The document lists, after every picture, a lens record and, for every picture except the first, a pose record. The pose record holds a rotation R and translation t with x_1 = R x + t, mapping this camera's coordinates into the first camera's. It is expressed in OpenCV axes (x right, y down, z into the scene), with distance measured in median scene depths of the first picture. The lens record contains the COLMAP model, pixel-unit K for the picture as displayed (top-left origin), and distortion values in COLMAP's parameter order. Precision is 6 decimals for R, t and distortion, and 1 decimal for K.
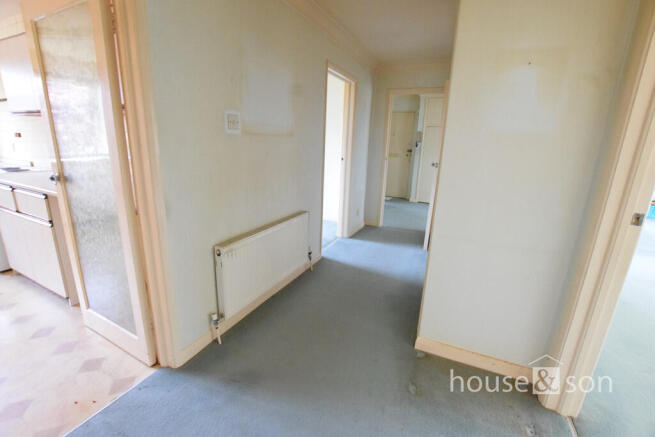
lens RADIAL K [[300.0, 0, 327.5], [0, 300.0, 218.5], [0, 0, 1]] dist [-0.003060, 0.000503]
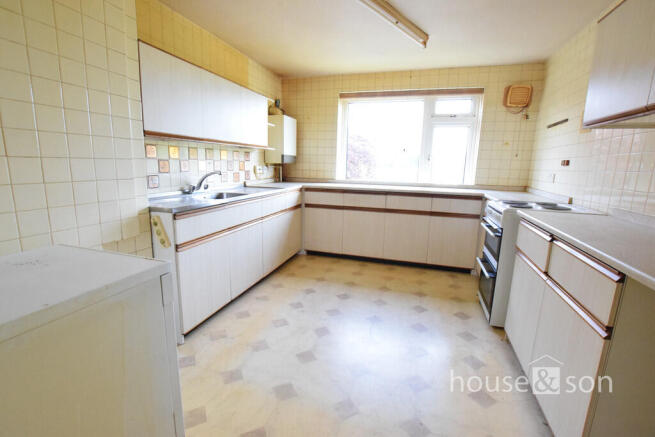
lens RADIAL K [[300.0, 0, 327.5], [0, 300.0, 218.5], [0, 0, 1]] dist [-0.003060, 0.000503]
pose [[0.189333, 0.172876, -0.966575, -0.518817], [-0.283215, 0.952158, 0.114822, -0.075677], [0.940182, 0.252009, 0.229236, 0.379614]]
